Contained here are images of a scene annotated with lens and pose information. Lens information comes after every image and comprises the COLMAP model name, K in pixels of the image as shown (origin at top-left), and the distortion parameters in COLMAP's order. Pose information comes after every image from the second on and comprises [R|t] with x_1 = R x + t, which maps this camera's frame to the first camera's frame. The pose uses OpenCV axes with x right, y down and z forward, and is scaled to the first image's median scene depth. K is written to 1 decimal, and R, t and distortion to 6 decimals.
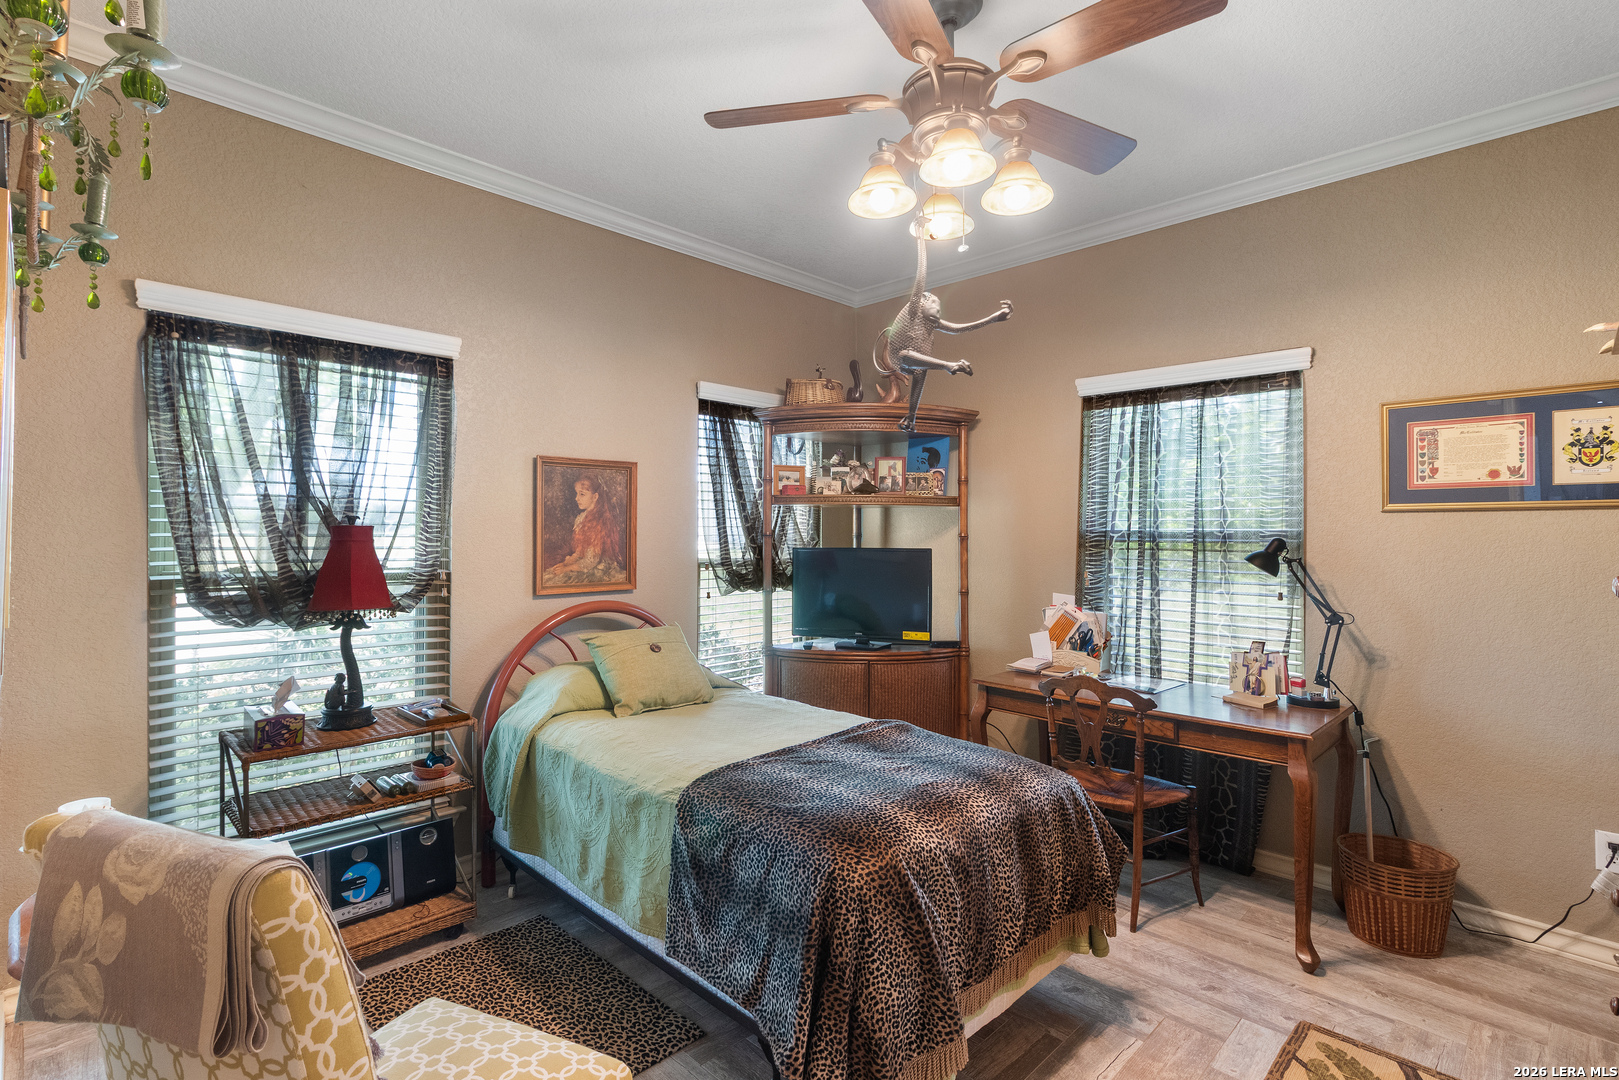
lens RADIAL K [[761.2, 0, 804.6], [0, 761.2, 532.0], [0, 0, 1]] dist [0.006551, 0.000129]
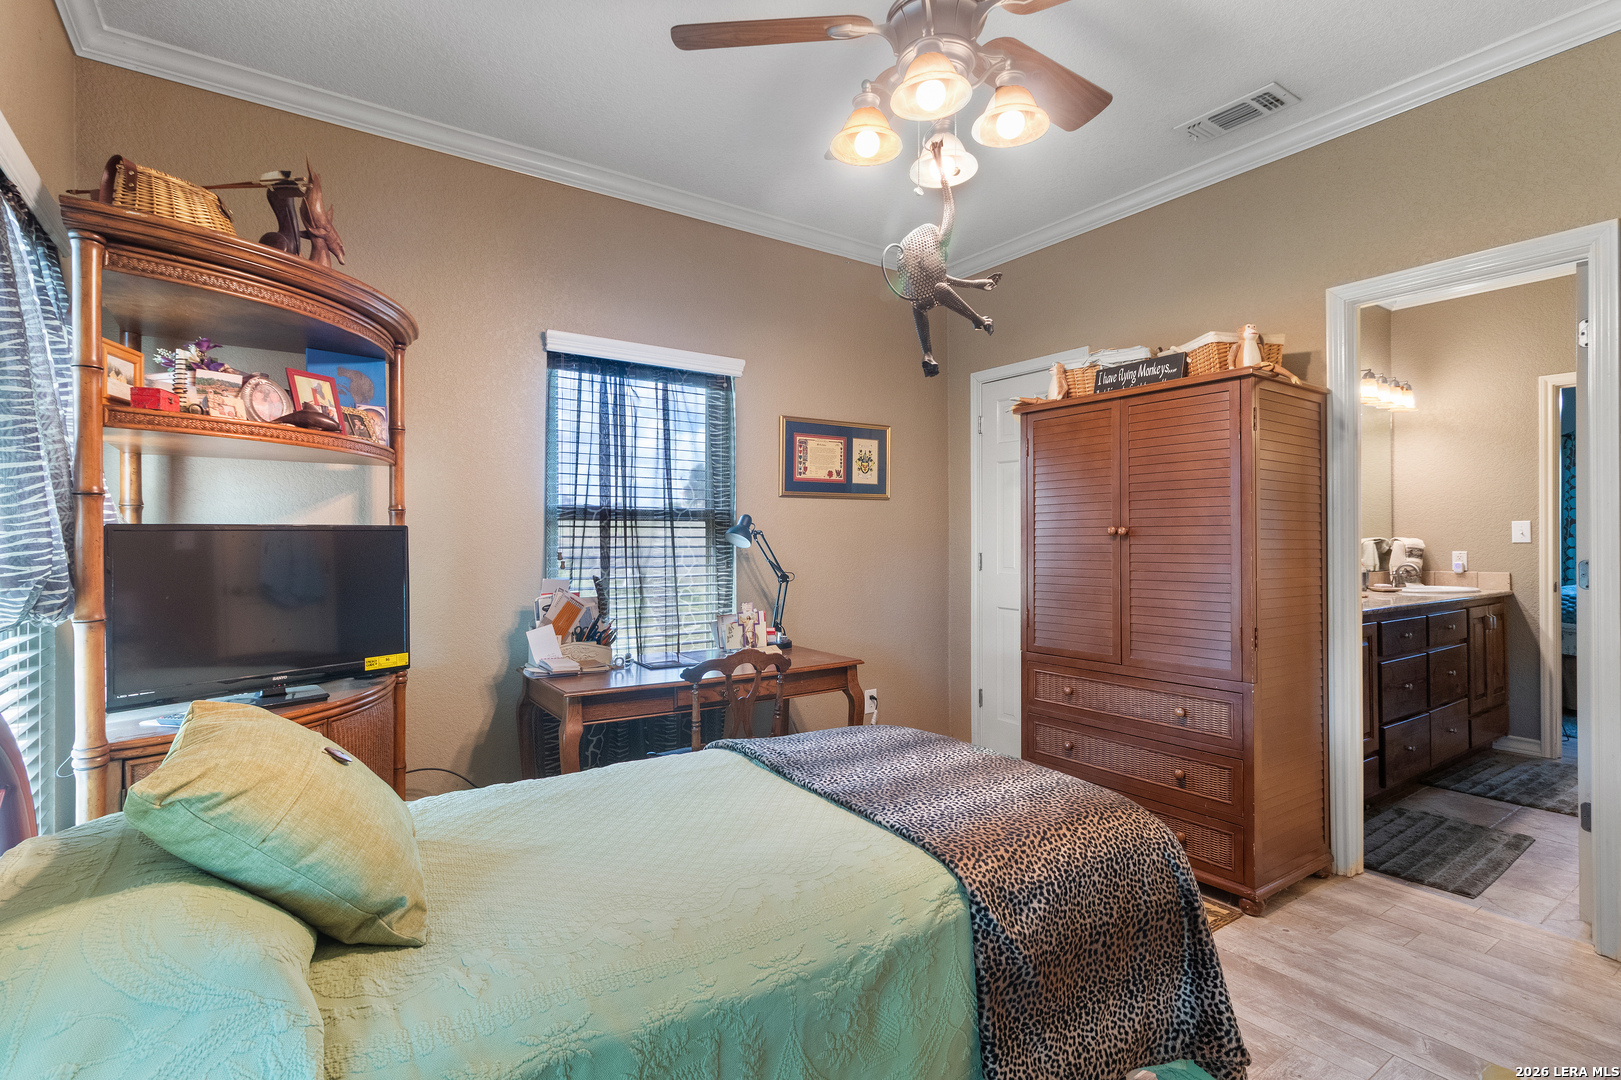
lens RADIAL K [[762.2, 0, 805.6], [0, 762.2, 532.0], [0, 0, 1]] dist [0.006551, 0.000129]
pose [[0.195297, -0.000083, 0.980744, -0.566621], [0.001120, 0.999999, -0.000139, 0.037523], [-0.980743, 0.001126, 0.195297, 0.719590]]
